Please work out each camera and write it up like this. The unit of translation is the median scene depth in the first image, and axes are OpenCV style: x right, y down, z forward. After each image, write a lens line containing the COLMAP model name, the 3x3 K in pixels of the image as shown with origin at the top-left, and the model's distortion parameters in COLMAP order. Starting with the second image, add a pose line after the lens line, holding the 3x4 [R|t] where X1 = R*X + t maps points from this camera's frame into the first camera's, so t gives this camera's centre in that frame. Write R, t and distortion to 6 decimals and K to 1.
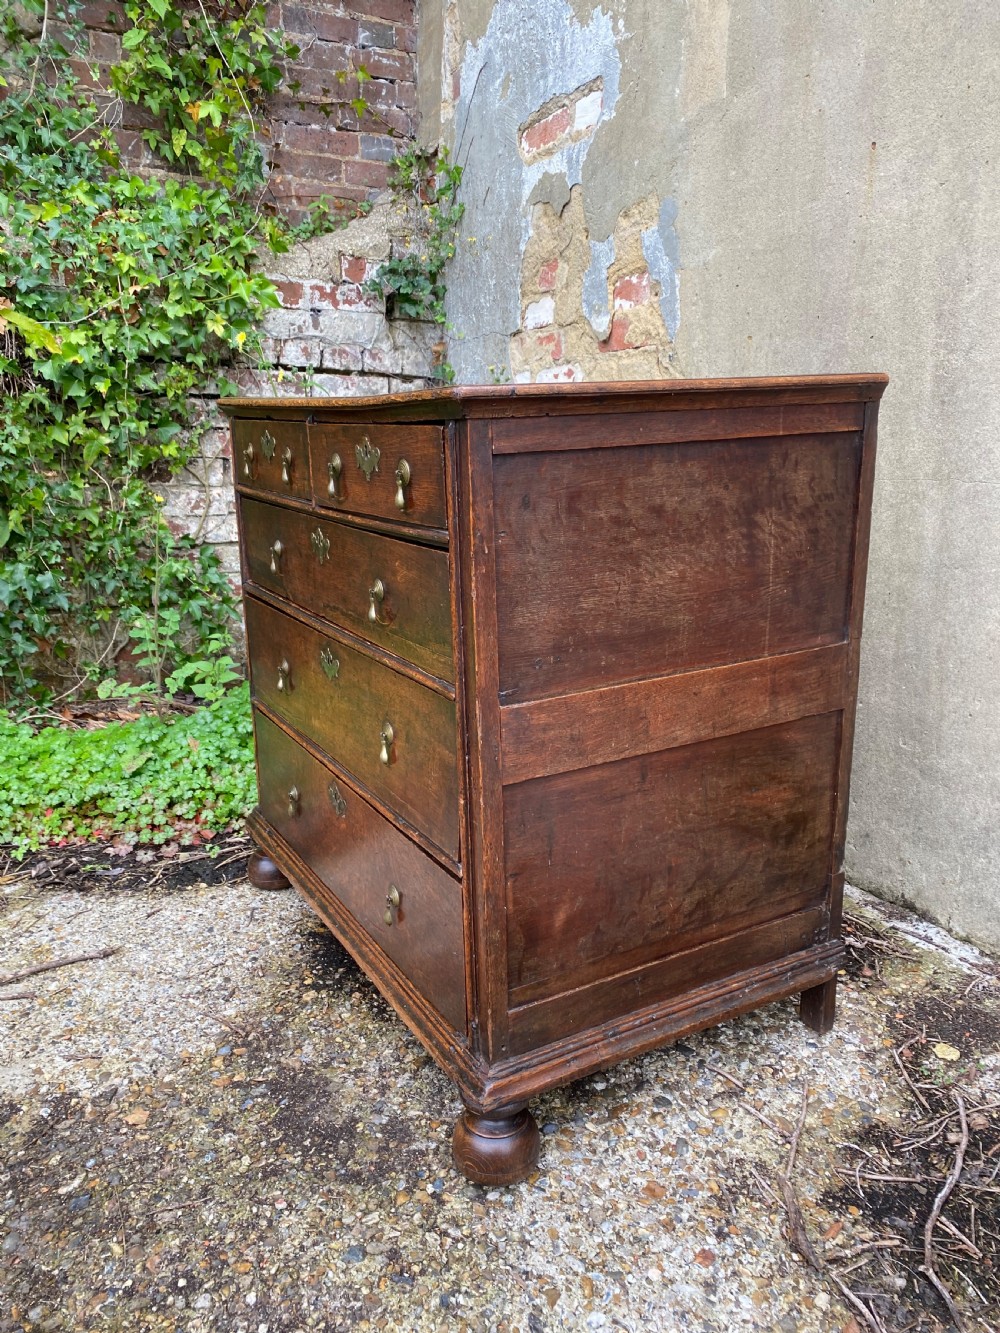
lens RADIAL K [[1022.5, 0, 495.1], [0, 1022.5, 670.8], [0, 0, 1]] dist [0.015128, -0.008476]
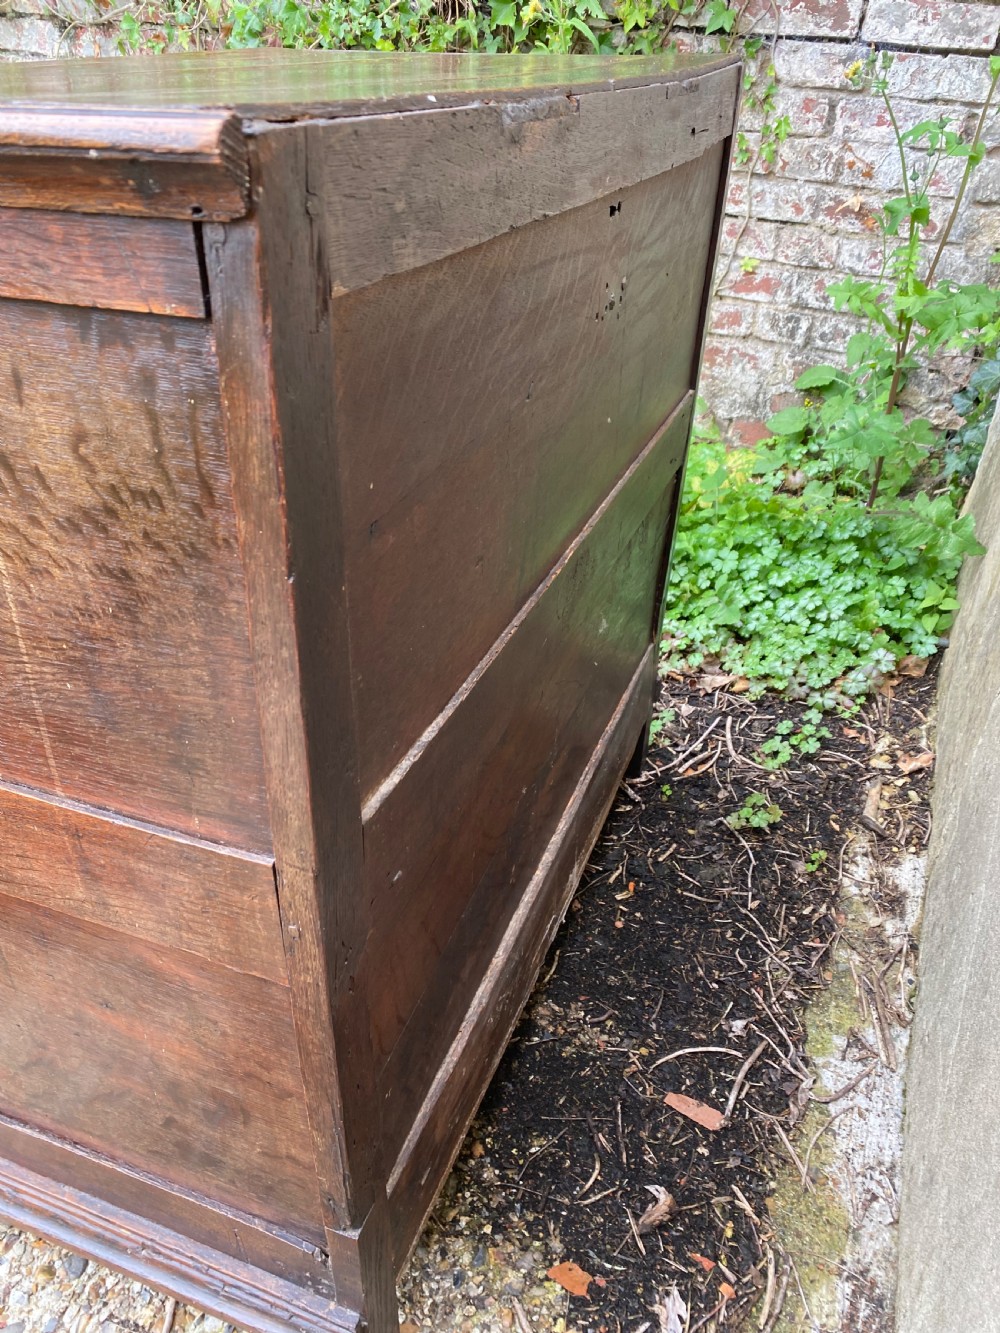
lens RADIAL K [[1022.5, 0, 487.8], [0, 1022.5, 668.8], [0, 0, 1]] dist [0.015128, -0.008476]
pose [[0.640360, 0.436050, -0.632296, 0.557165], [-0.219847, 0.892837, 0.393077, -0.242426], [0.735939, -0.112702, 0.667602, 0.737144]]
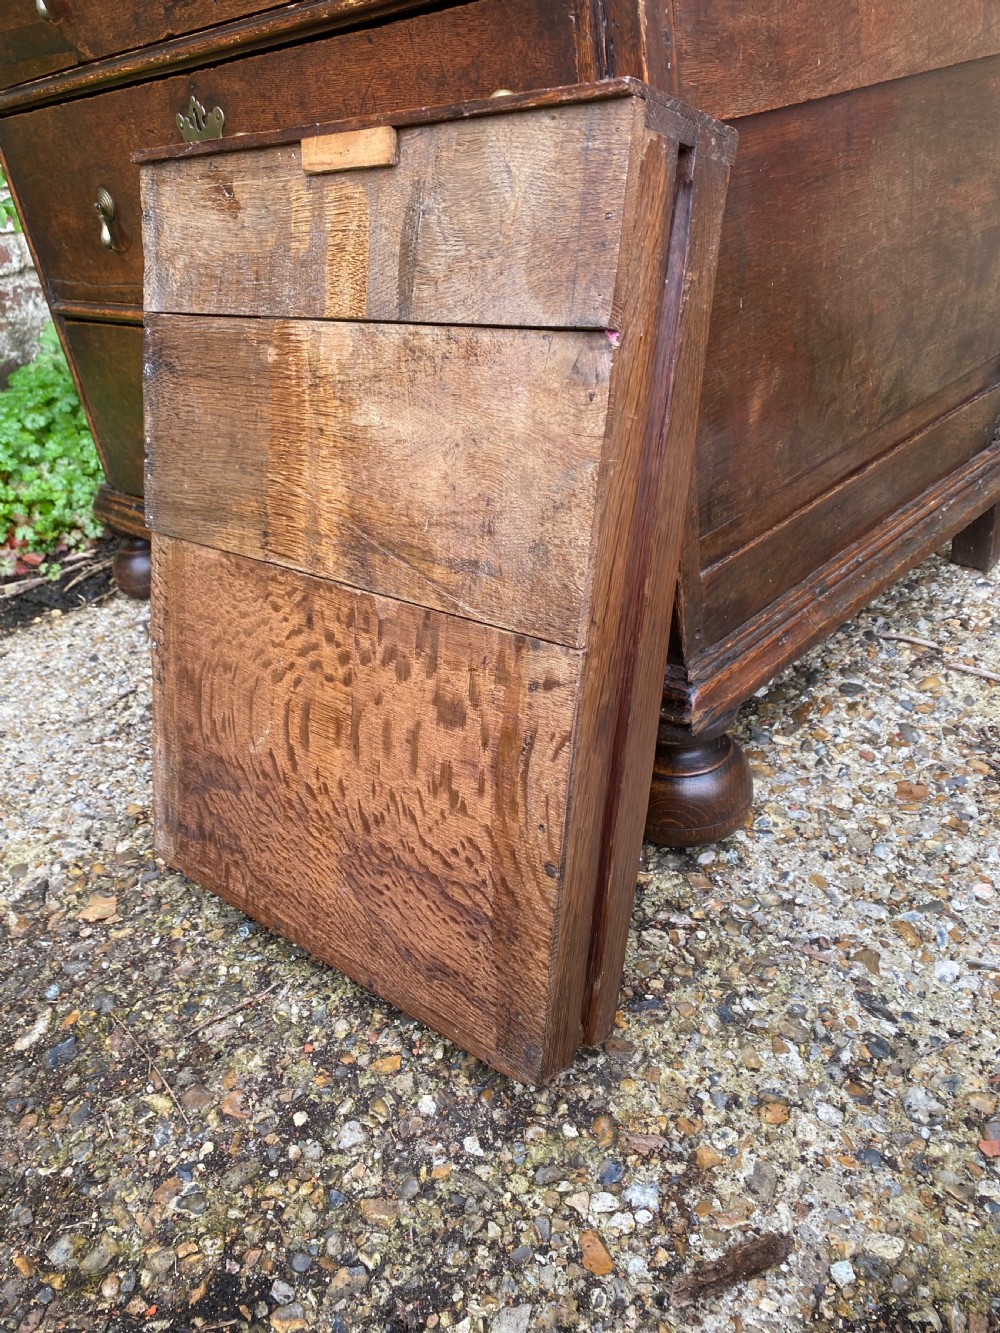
lens RADIAL K [[1022.5, 0, 490.7], [0, 1022.5, 672.1], [0, 0, 1]] dist [0.015128, -0.008476]
pose [[0.956619, -0.230918, 0.177644, -0.185201], [0.183096, 0.950790, 0.249949, 0.173816], [-0.226620, -0.206580, 0.951824, 0.358782]]
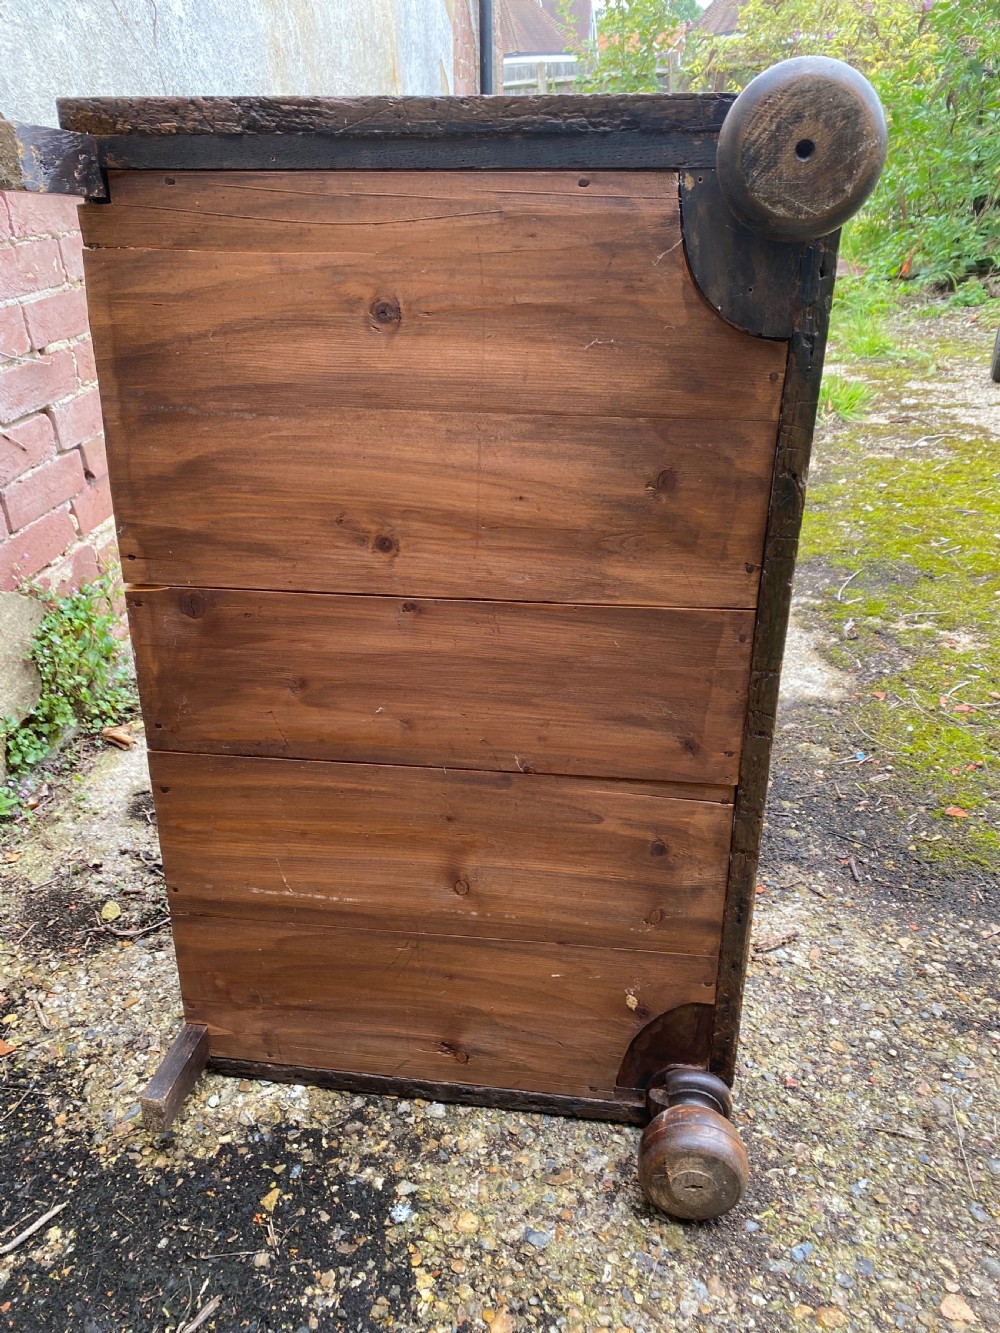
lens RADIAL K [[1022.5, 0, 507.0], [0, 1022.5, 654.3], [0, 0, 1]] dist [0.015128, -0.008476]
pose [[-0.810497, -0.227504, 0.539756, -0.347547], [0.170817, 0.789632, 0.589324, -0.342566], [-0.560282, 0.569845, -0.601133, 1.236599]]
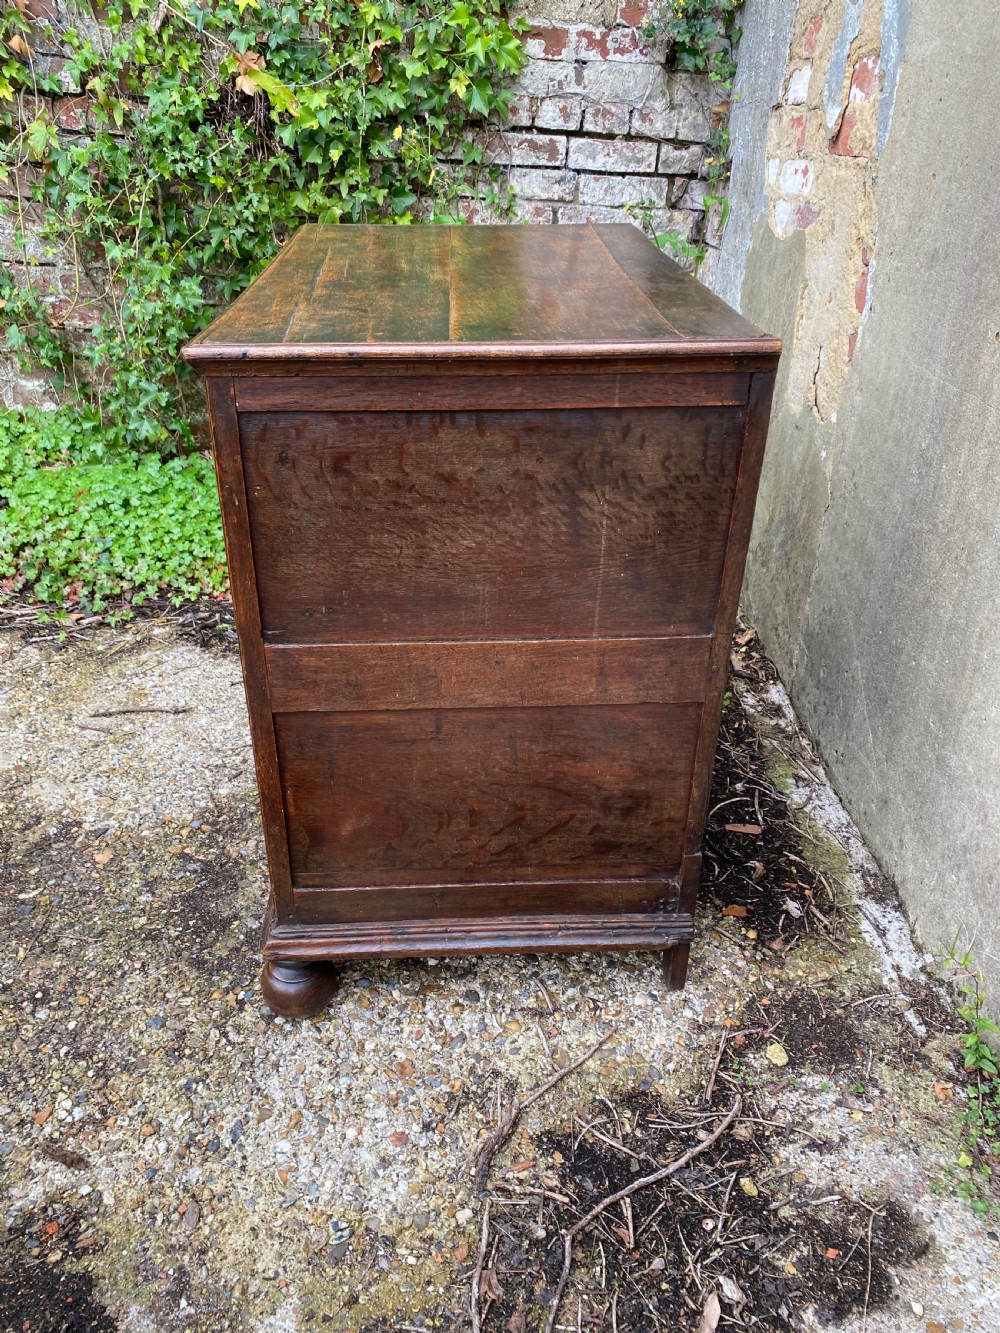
lens RADIAL K [[1022.5, 0, 494.1], [0, 1022.5, 669.0], [0, 0, 1]] dist [0.015128, -0.008476]
pose [[0.897411, 0.247925, -0.364947, 0.461223], [-0.140782, 0.944851, 0.295697, -0.217114], [0.418131, -0.213984, 0.882823, 0.115996]]
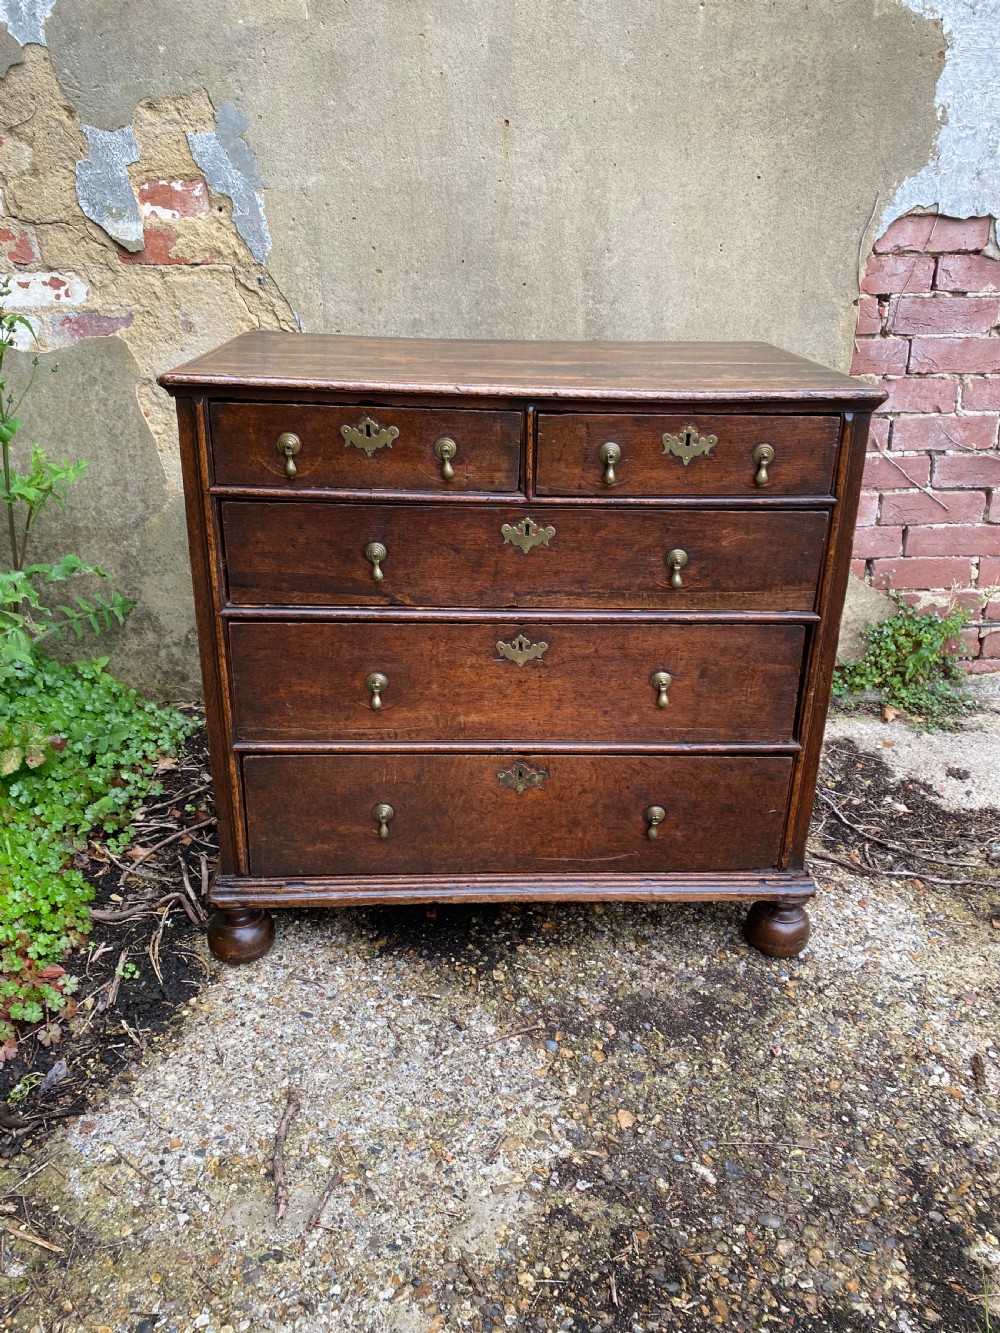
lens RADIAL K [[1022.5, 0, 502.9], [0, 1022.5, 661.4], [0, 0, 1]] dist [0.015128, -0.008476]
pose [[0.435649, -0.311642, 0.844446, -1.038289], [0.192300, 0.948716, 0.250915, -0.254895], [-0.879335, 0.053076, 0.473236, 0.557125]]
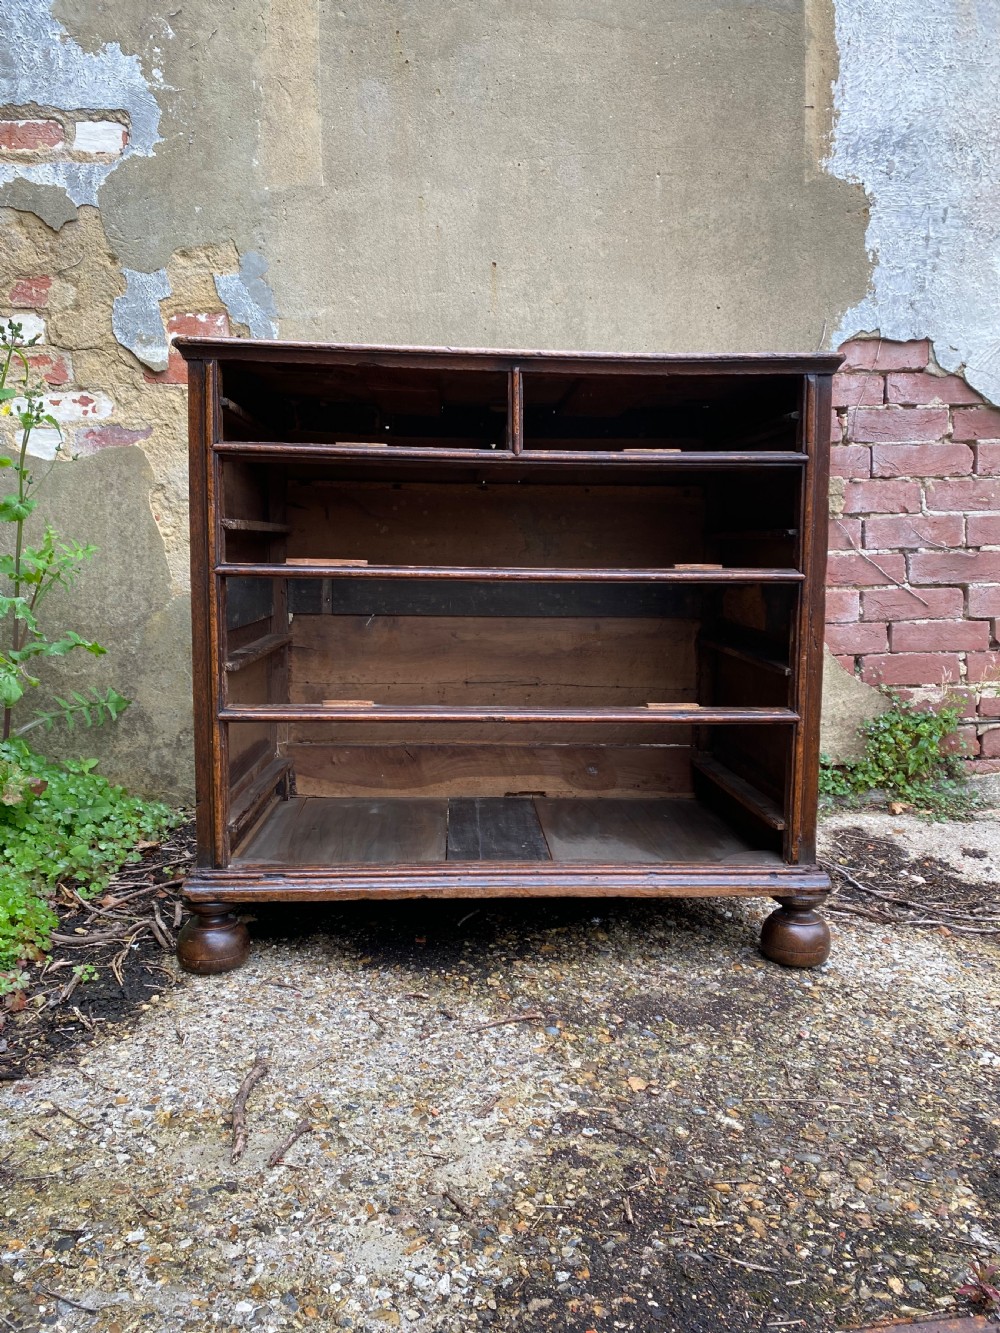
lens RADIAL K [[1022.5, 0, 505.8], [0, 1022.5, 654.6], [0, 0, 1]] dist [0.015128, -0.008476]
pose [[0.430831, -0.057393, 0.900606, -1.096080], [0.206207, 0.977834, -0.036330, 0.072291], [-0.878557, 0.201363, 0.433116, 0.591209]]
